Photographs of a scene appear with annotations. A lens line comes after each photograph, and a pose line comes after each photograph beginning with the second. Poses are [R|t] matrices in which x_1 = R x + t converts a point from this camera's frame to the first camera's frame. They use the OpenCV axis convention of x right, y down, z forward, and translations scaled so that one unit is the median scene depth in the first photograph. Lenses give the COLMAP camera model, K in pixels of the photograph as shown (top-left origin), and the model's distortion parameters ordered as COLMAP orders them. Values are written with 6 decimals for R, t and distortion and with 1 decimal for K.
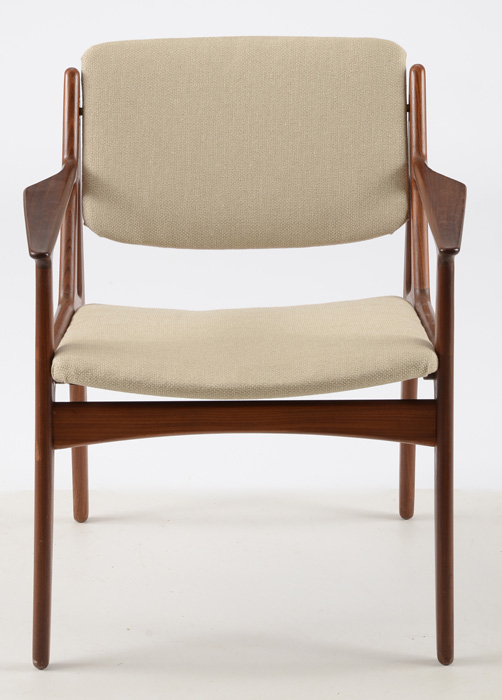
lens RADIAL K [[2569.0, 0, 245.3], [0, 2569.0, 349.6], [0, 0, 1]] dist [0.892882, 0.000000]
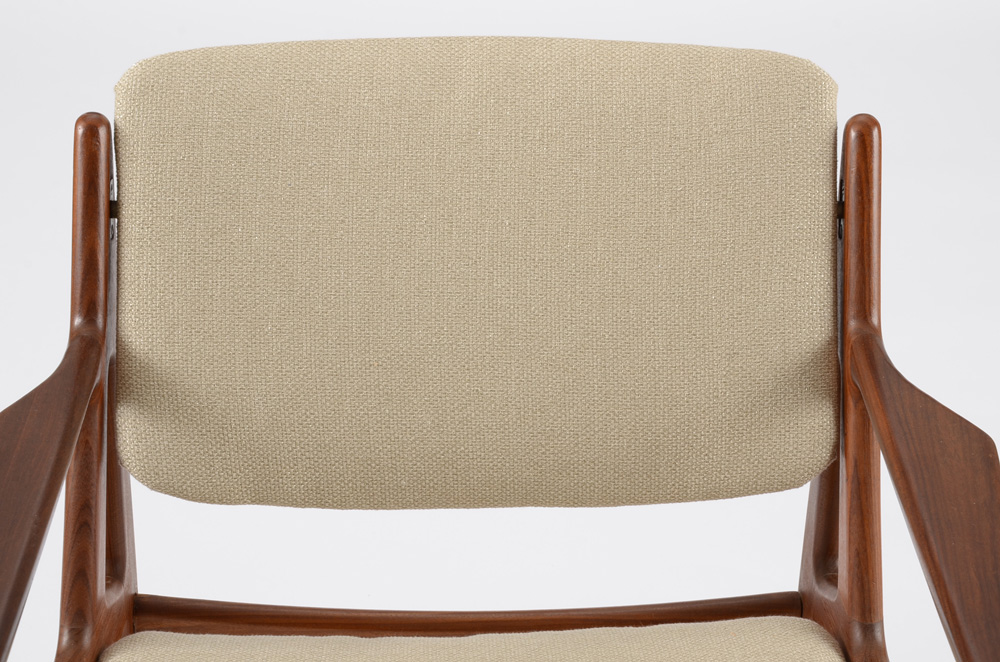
lens RADIAL K [[2382.3, 0, 497.0], [0, 2382.3, 334.6], [0, 0, 1]] dist [0.543767, 0.000000]
pose [[0.999657, 0.010082, 0.024154, -0.007013], [-0.014039, 0.985392, 0.169722, -0.142567], [-0.022090, -0.170003, 0.985196, 0.584097]]
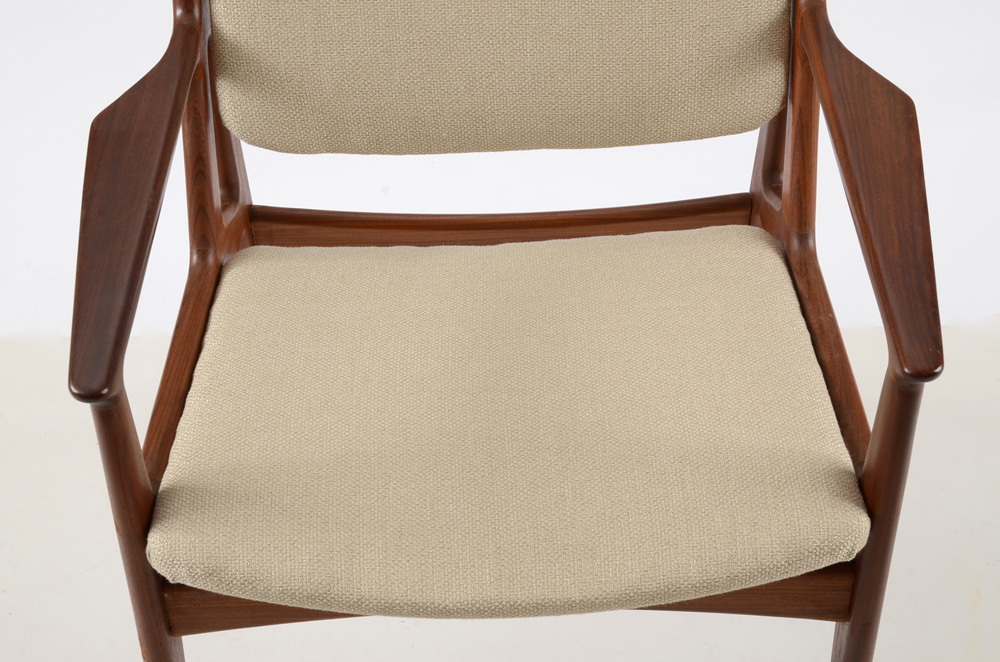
lens RADIAL K [[1552.4, 0, 494.4], [0, 1552.4, 336.6], [0, 0, 1]] dist [0.189755, 0.000000]
pose [[0.999883, -0.014316, -0.005306, -0.000473], [0.015192, 0.898386, 0.438945, -0.158087], [-0.001517, -0.438974, 0.898498, 0.660489]]
